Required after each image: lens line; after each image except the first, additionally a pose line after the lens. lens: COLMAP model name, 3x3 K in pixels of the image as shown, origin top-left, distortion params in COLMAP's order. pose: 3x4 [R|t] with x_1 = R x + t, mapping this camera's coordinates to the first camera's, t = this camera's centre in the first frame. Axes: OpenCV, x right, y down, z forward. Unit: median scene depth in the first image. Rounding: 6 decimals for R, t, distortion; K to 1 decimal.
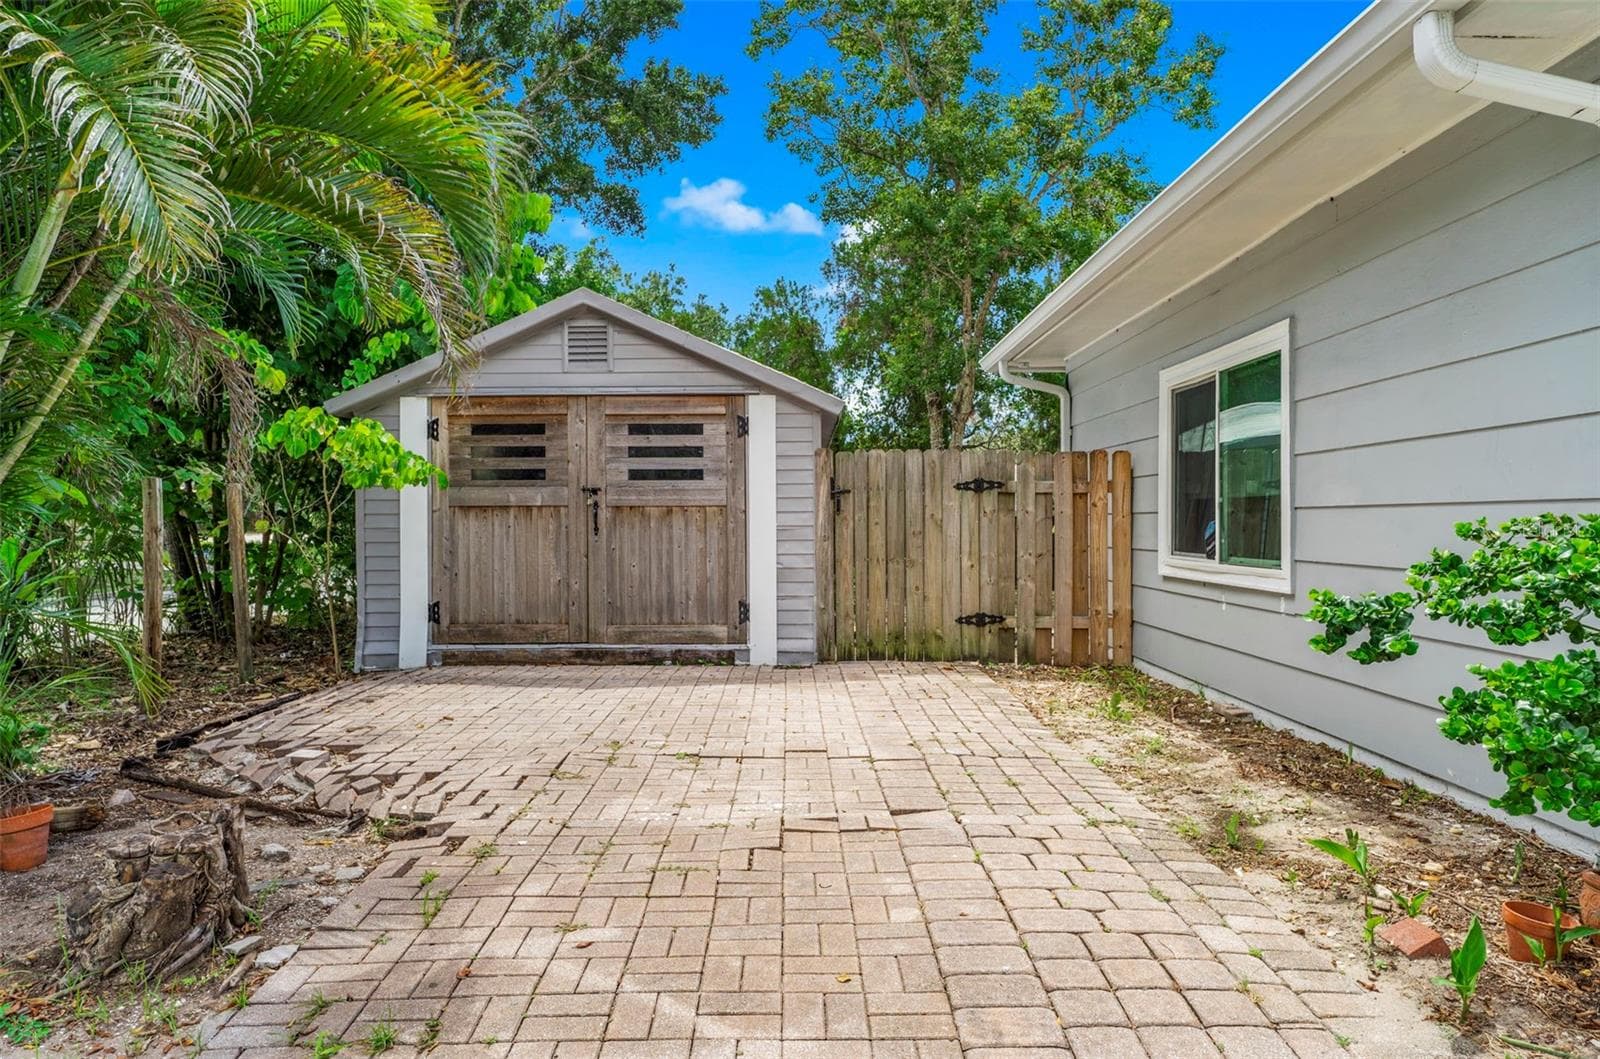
lens RADIAL K [[1113.6, 0, 800.0], [0, 1113.6, 529.5], [0, 0, 1]] dist [0.001494, -0.000113]
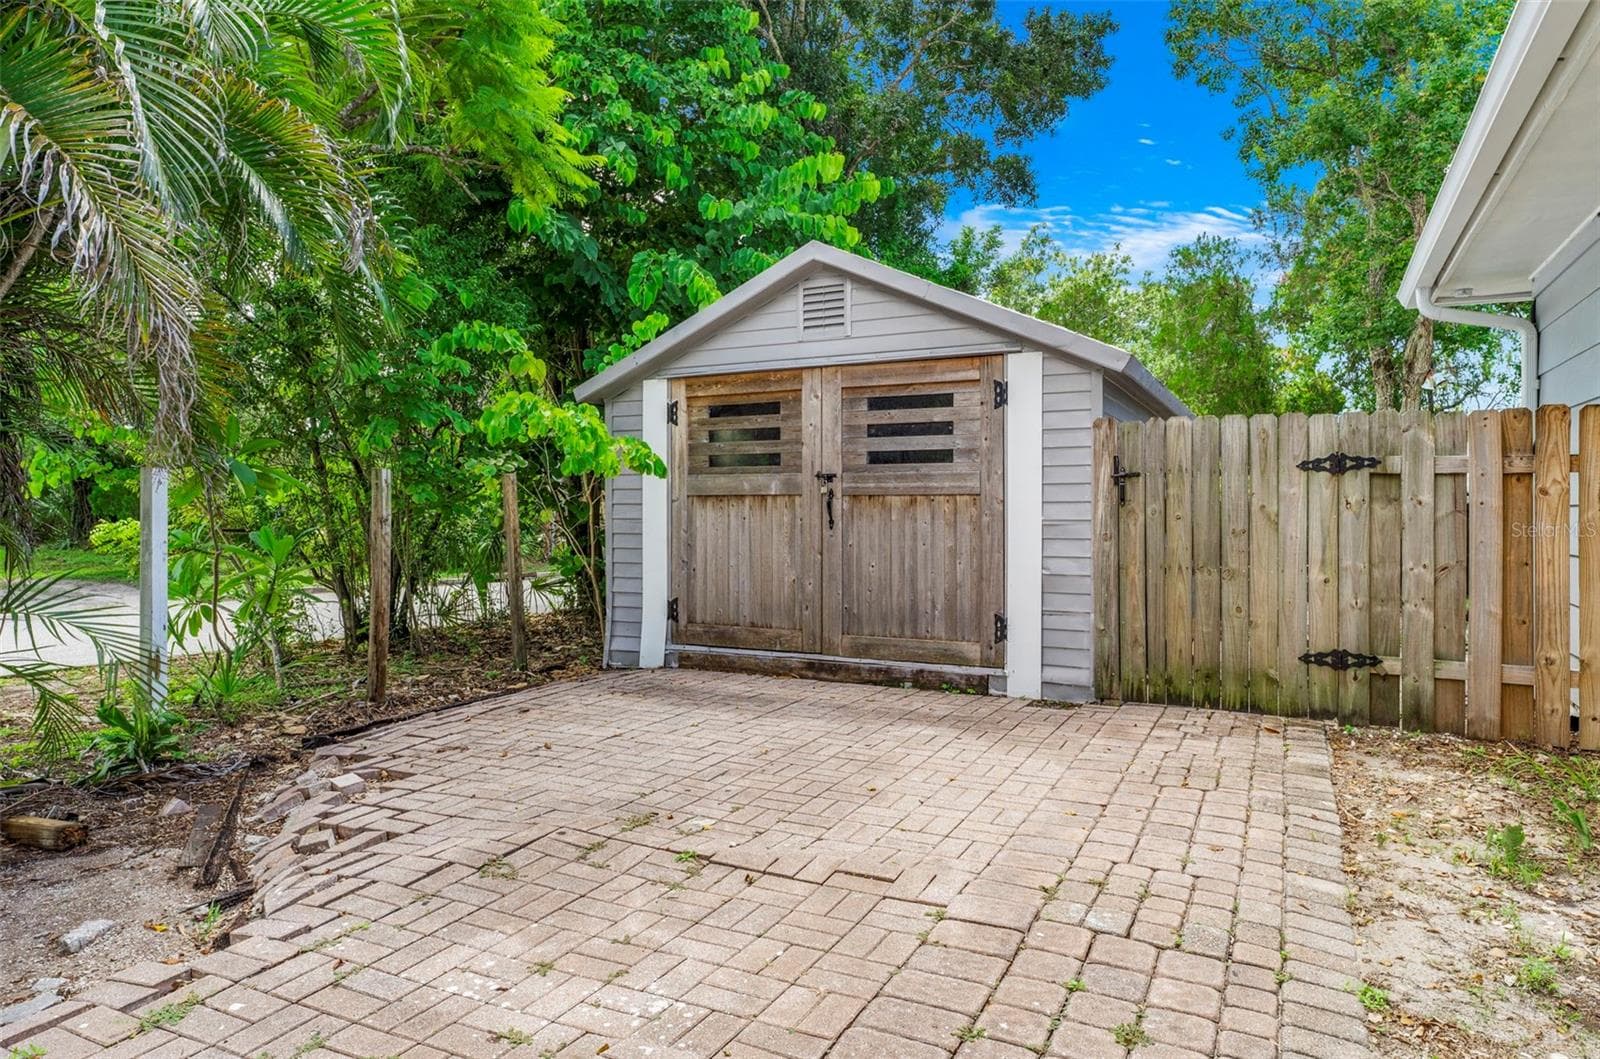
lens RADIAL K [[1033.7, 0, 772.5], [0, 1033.7, 513.0], [0, 0, 1]] dist [-0.003451, -0.000217]
pose [[0.886690, 0.005810, -0.462328, 0.145333], [-0.006240, 0.999980, 0.000599, -0.007415], [0.462322, 0.002354, 0.886709, 0.274200]]
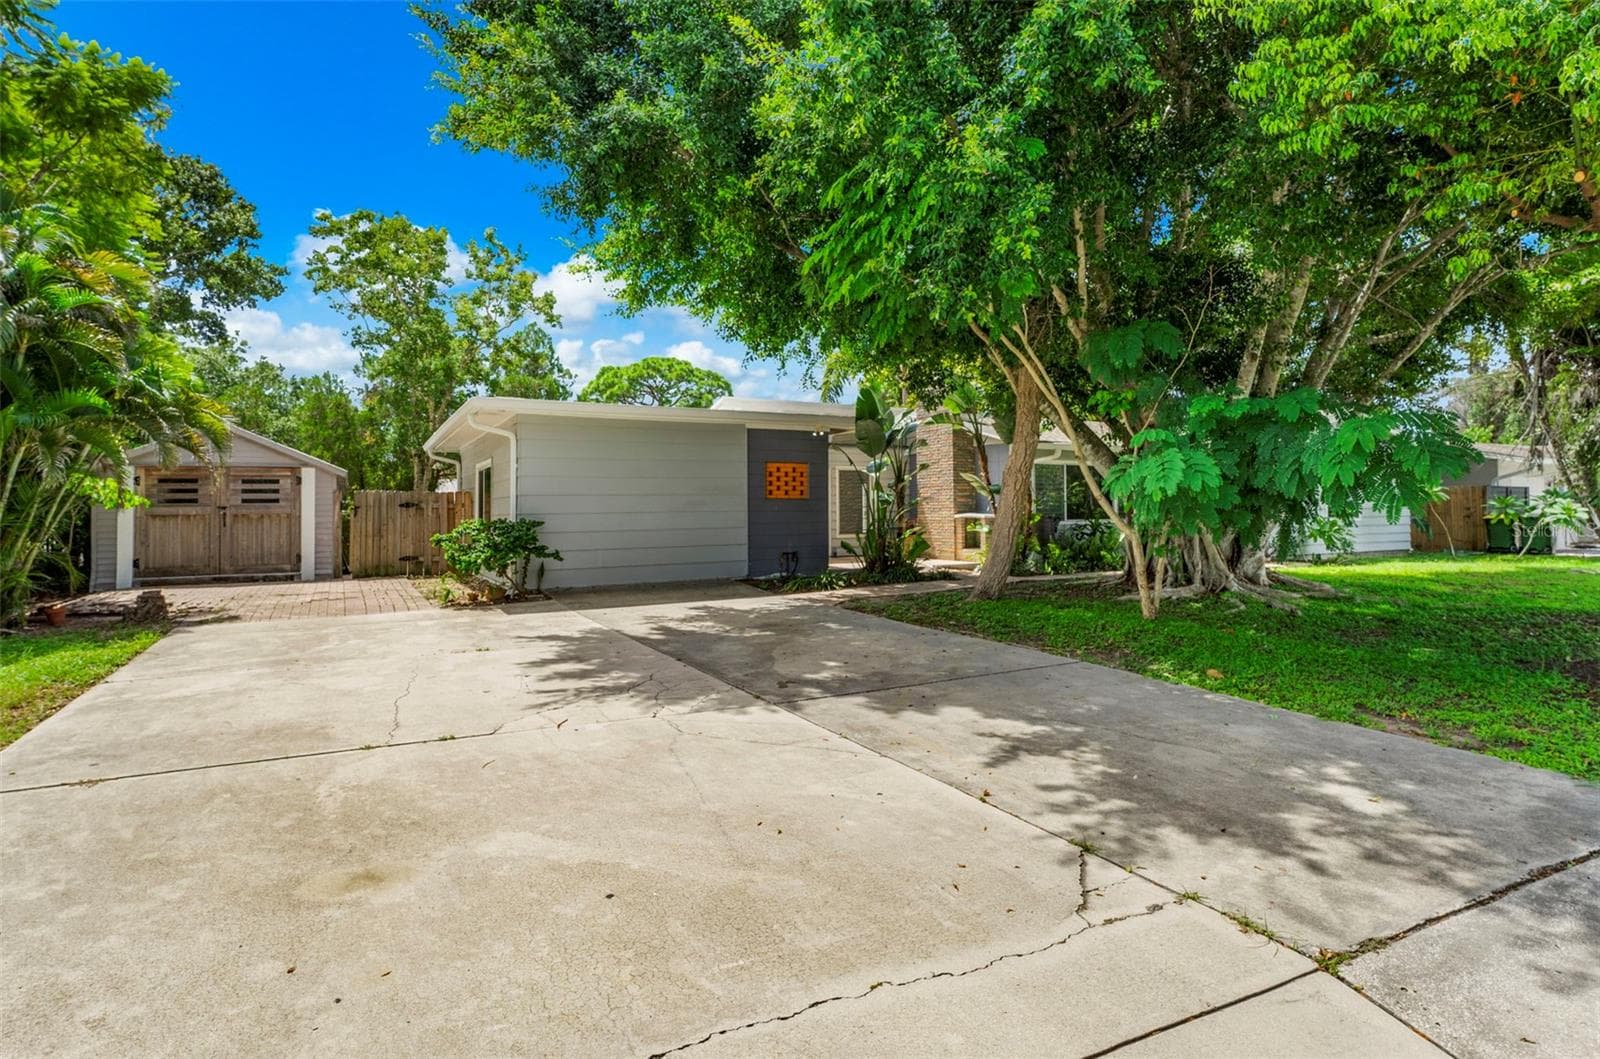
lens RADIAL K [[889.8, 0, 801.6], [0, 889.8, 487.4], [0, 0, 1]] dist [0.020553, -0.000115]
pose [[0.894154, 0.005689, 0.447723, 0.052153], [0.010815, 0.999353, -0.034297, -0.000835], [-0.447628, 0.035510, 0.893514, -1.197944]]
